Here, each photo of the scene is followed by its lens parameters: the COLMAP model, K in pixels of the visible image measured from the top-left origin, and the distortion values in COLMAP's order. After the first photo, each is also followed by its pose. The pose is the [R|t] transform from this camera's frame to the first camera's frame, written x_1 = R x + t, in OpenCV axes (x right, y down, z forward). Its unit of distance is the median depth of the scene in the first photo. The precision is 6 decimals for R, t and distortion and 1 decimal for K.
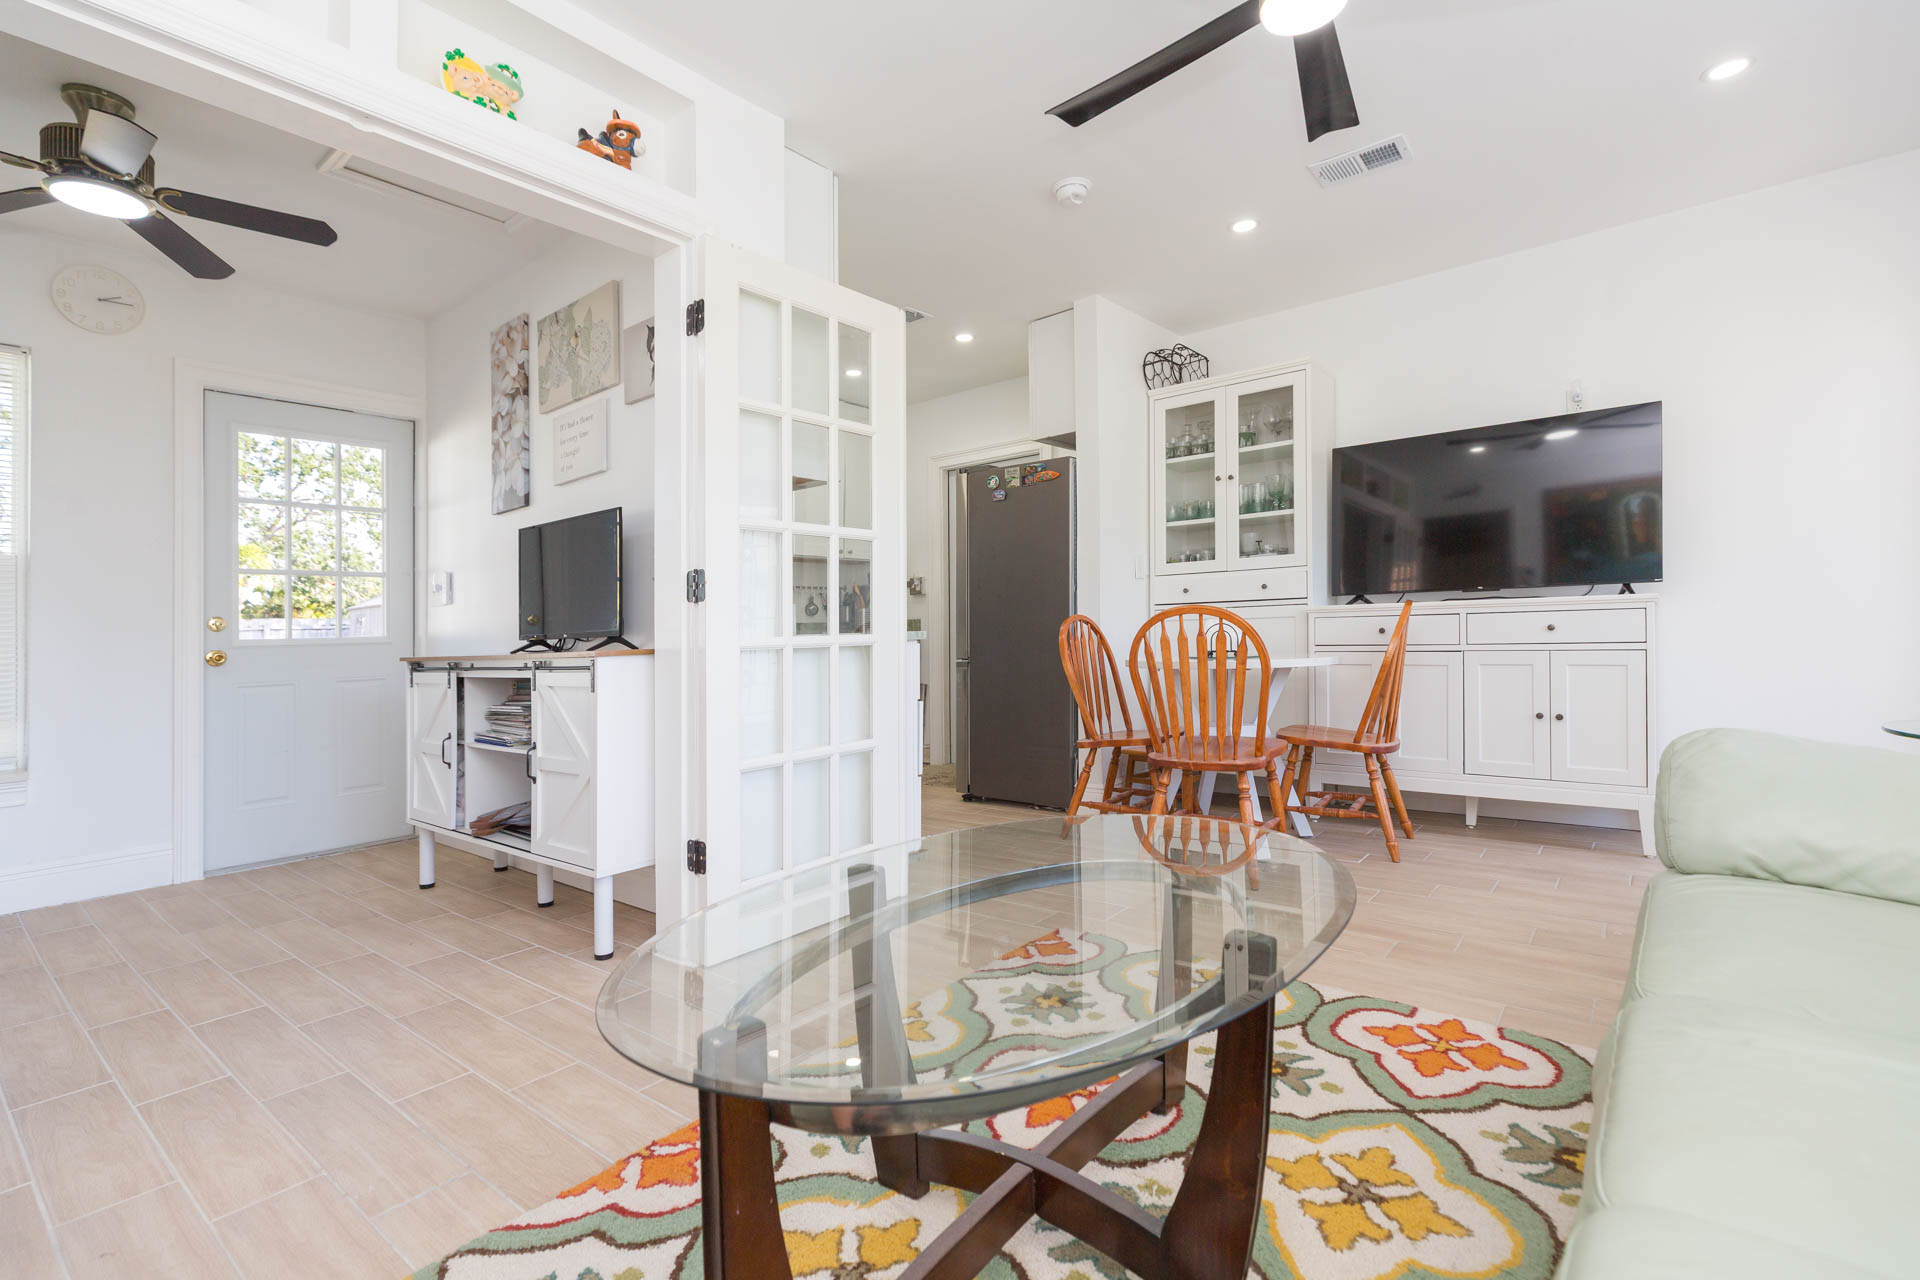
lens RADIAL K [[864.1, 0, 953.0], [0, 864.1, 604.4], [0, 0, 1]] dist [-0.007826, -0.000105]
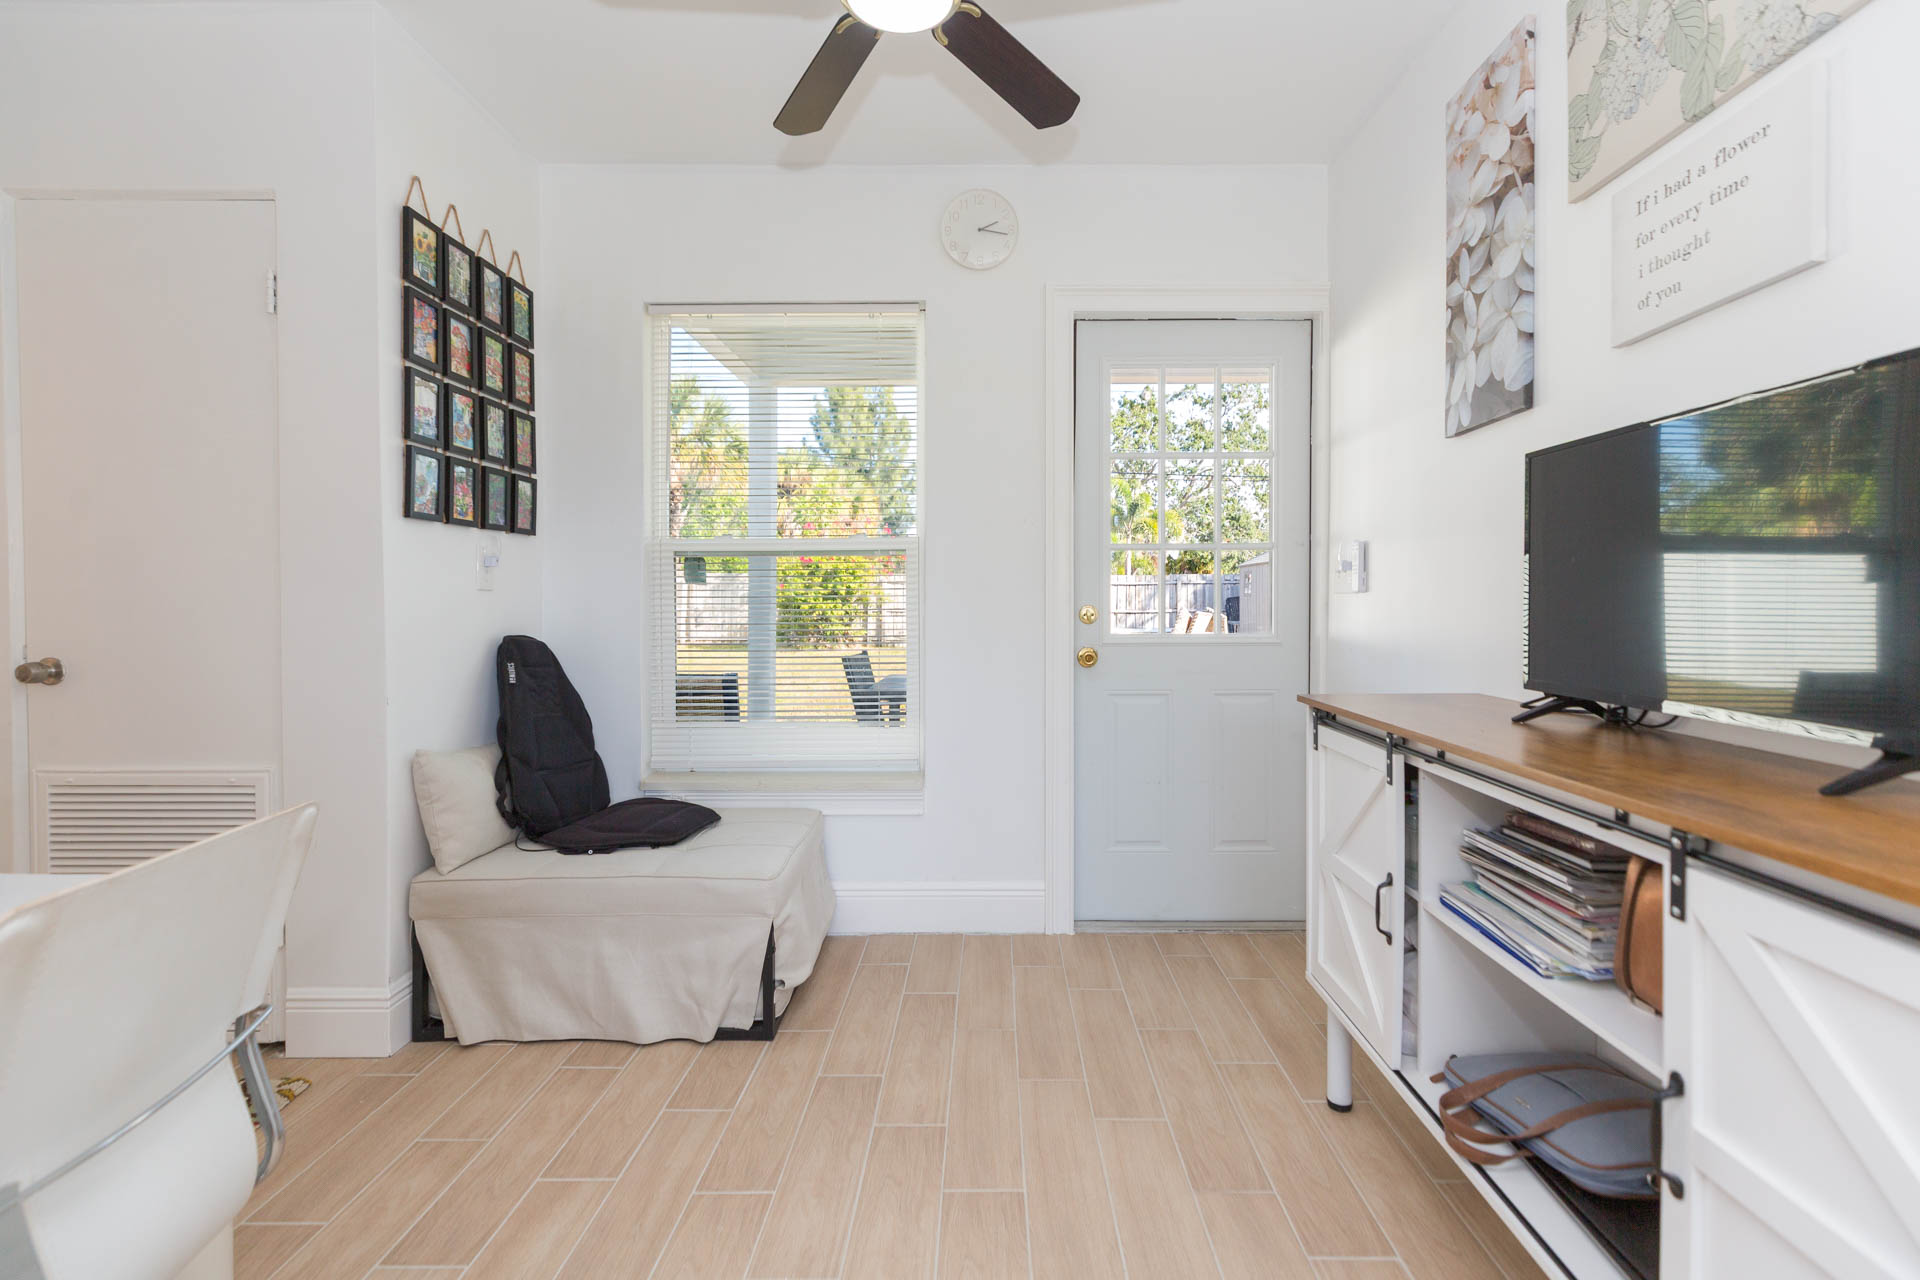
lens RADIAL K [[866.2, 0, 1014.6], [0, 866.2, 605.8], [0, 0, 1]] dist [0.002357, 0.000212]
pose [[0.647126, 0.034787, -0.761589, -0.345531], [0.009407, 0.998518, 0.053603, -0.034860], [0.762325, -0.041852, 0.645840, 0.513378]]
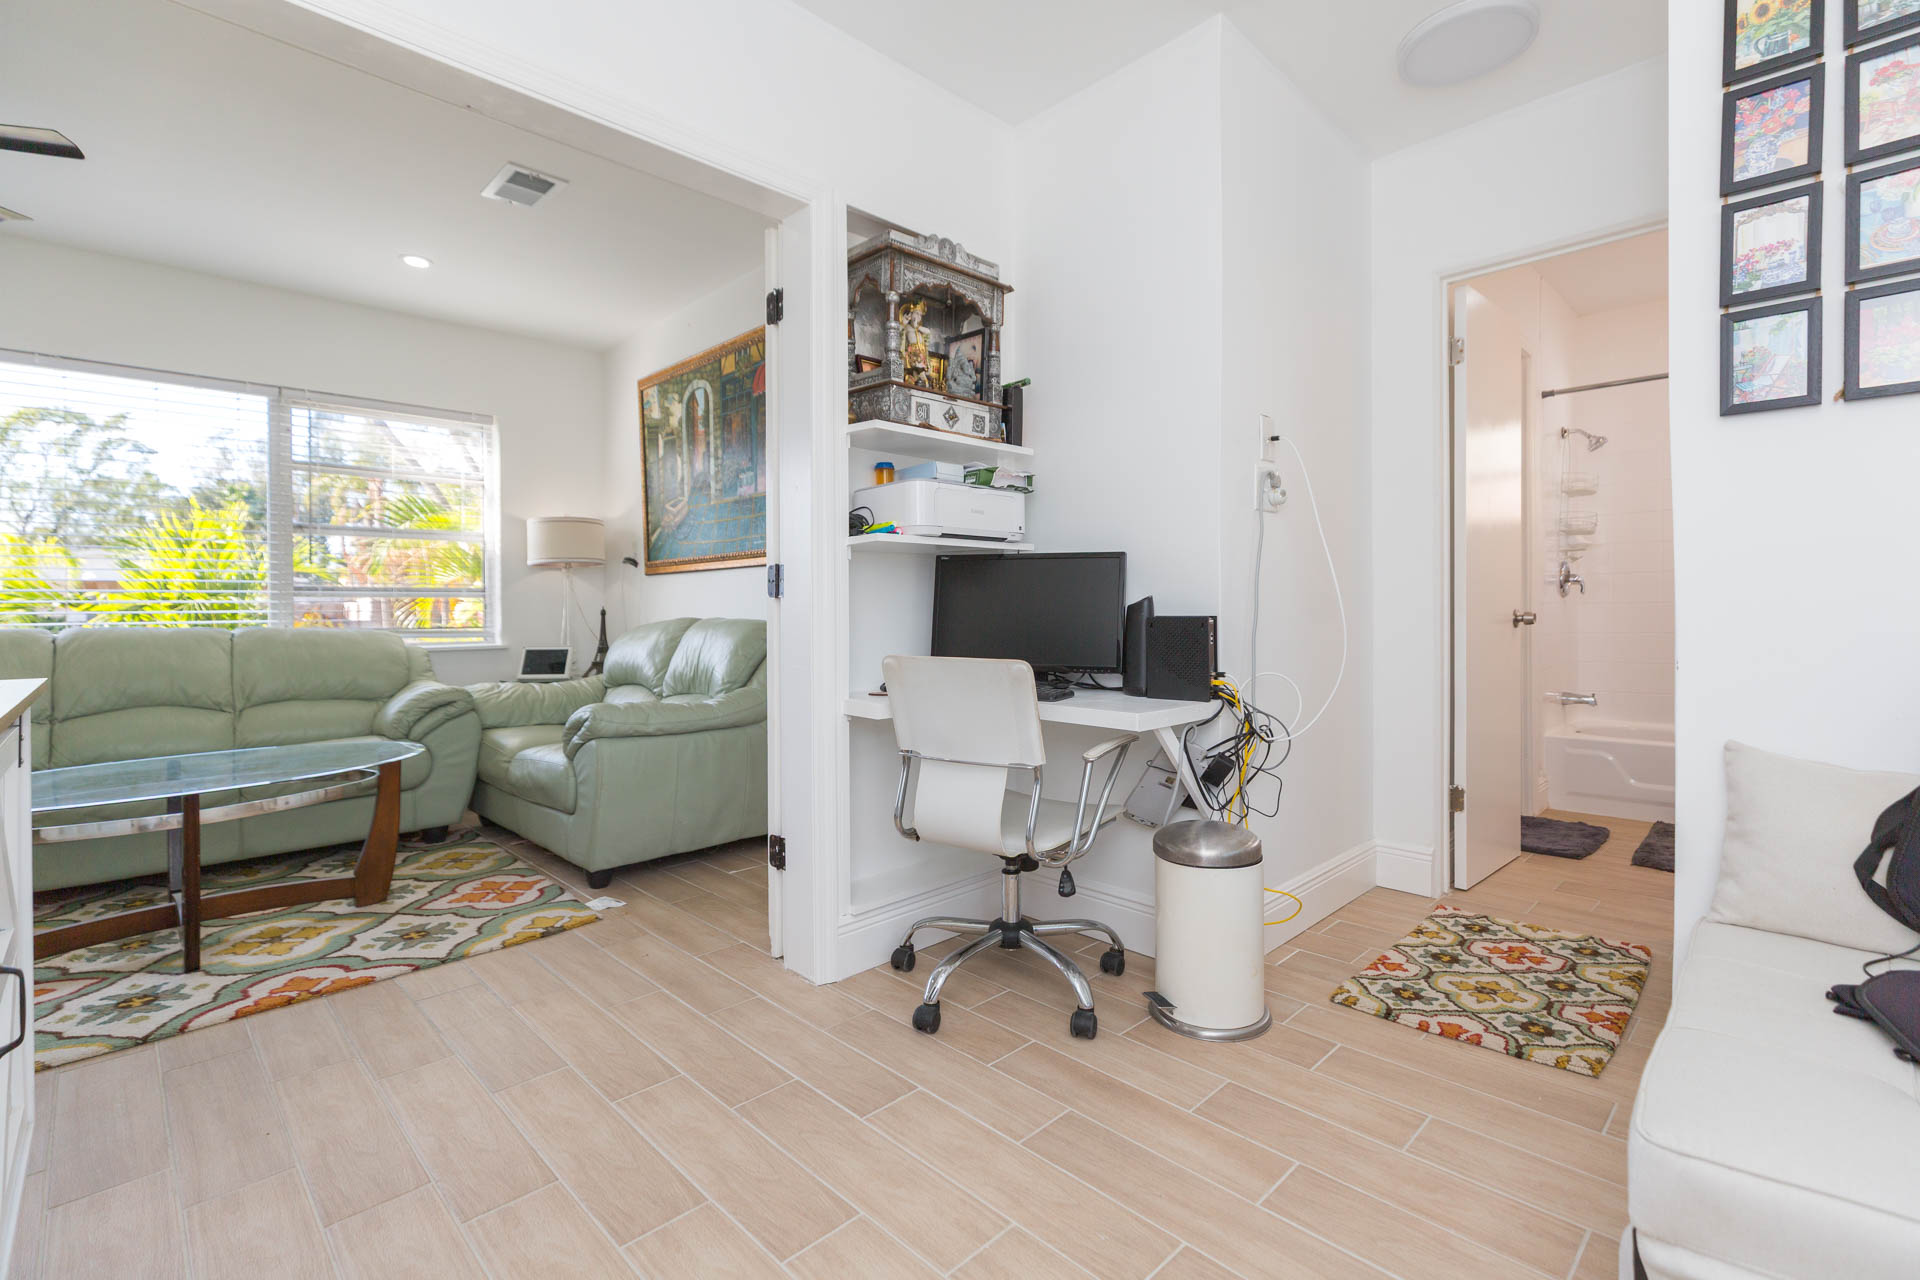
lens RADIAL K [[855.9, 0, 956.1], [0, 855.9, 608.1], [0, 0, 1]] dist [-0.001957, -0.000053]
pose [[-0.992268, 0.042964, 0.116436, -0.796428], [0.038896, 0.998558, -0.036995, 0.037168], [-0.117858, -0.032180, -0.992509, 1.121190]]
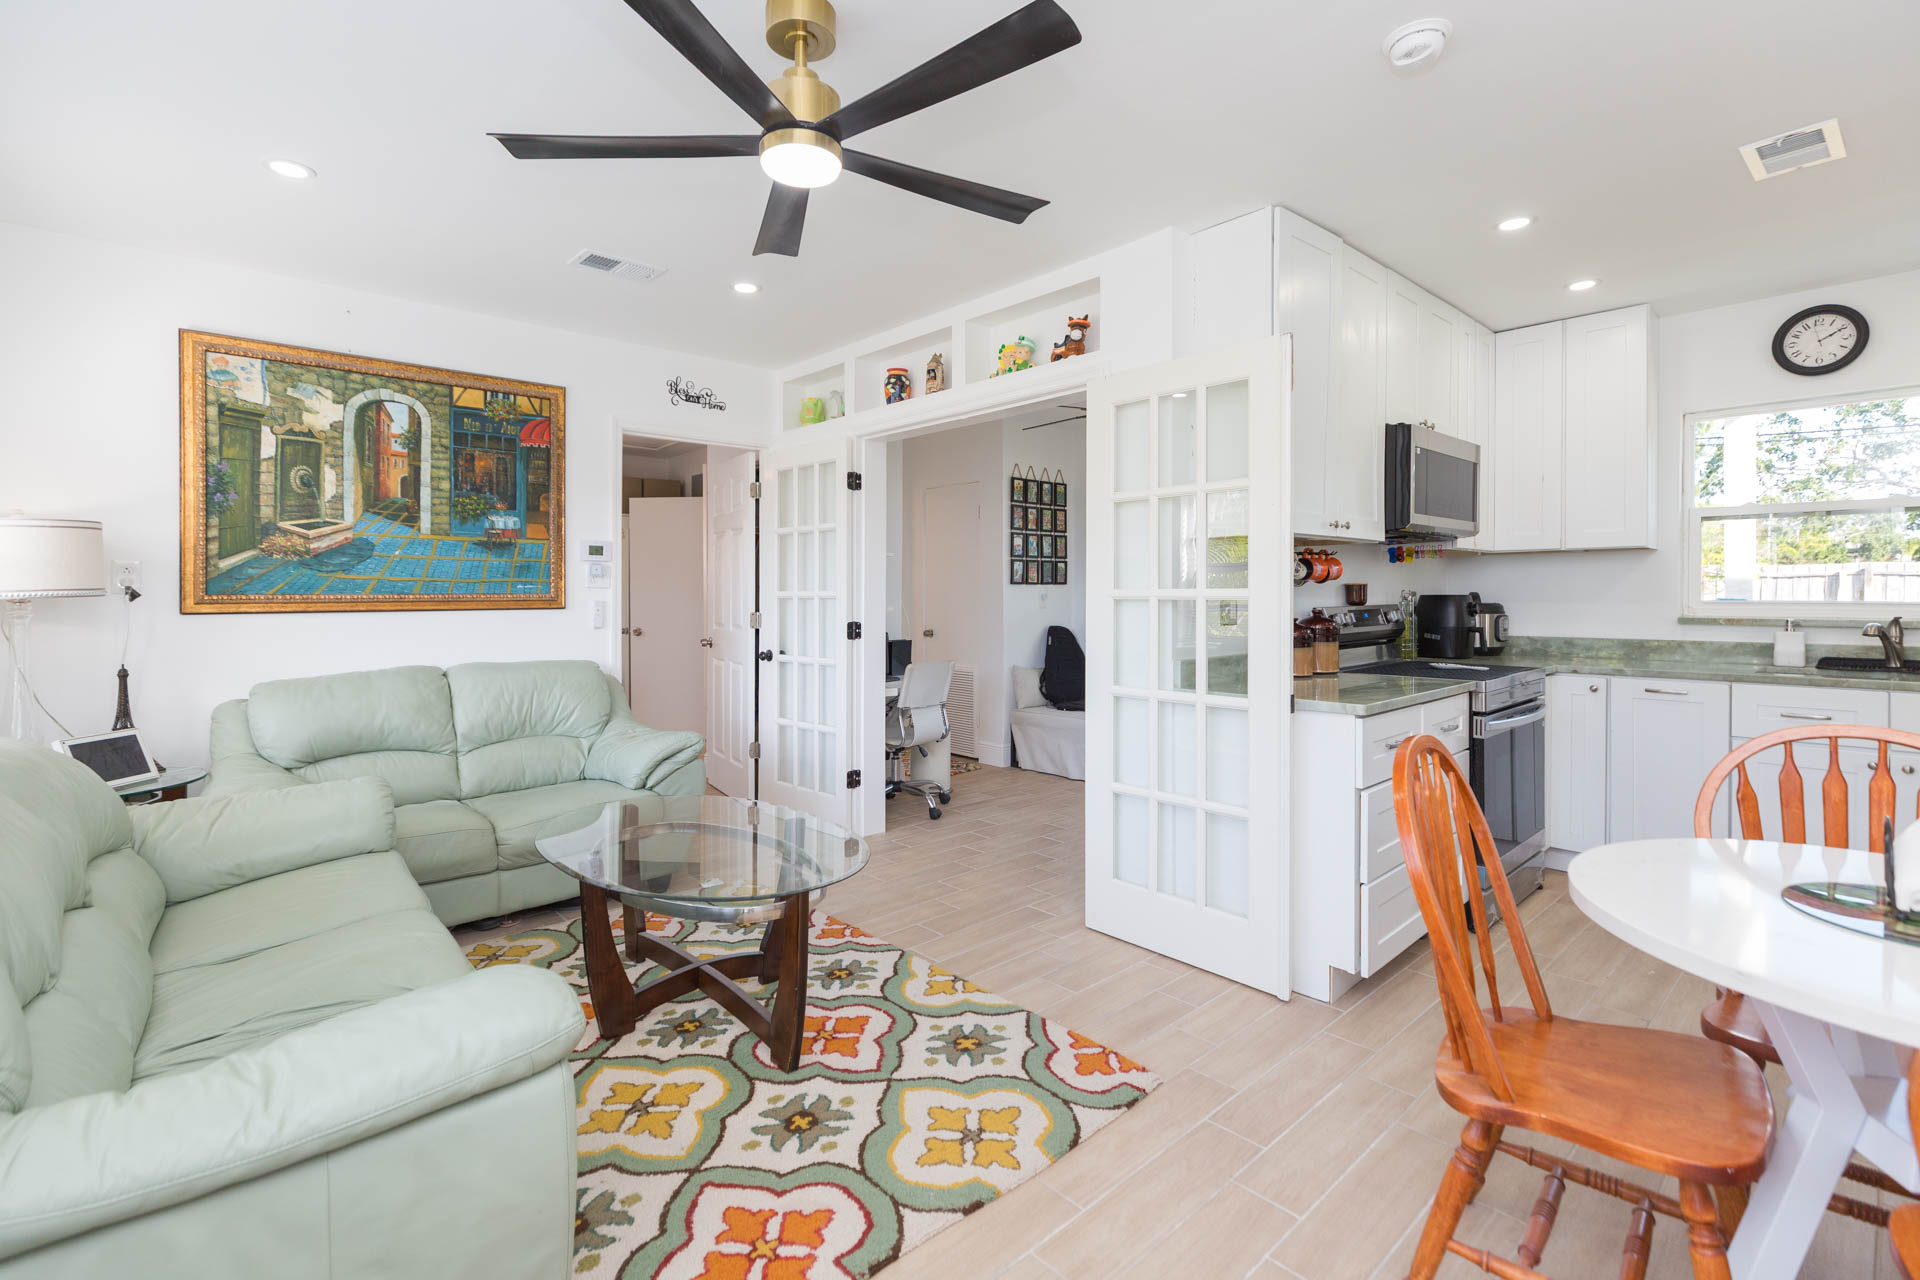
lens RADIAL K [[883.6, 0, 974.0], [0, 883.6, 600.0], [0, 0, 1]] dist [0.001402, 0.000287]
pose [[-0.139427, 0.041424, -0.989366, 0.820315], [0.043103, 0.998432, 0.035730, -0.110933], [0.989294, -0.037662, -0.140994, 0.788046]]
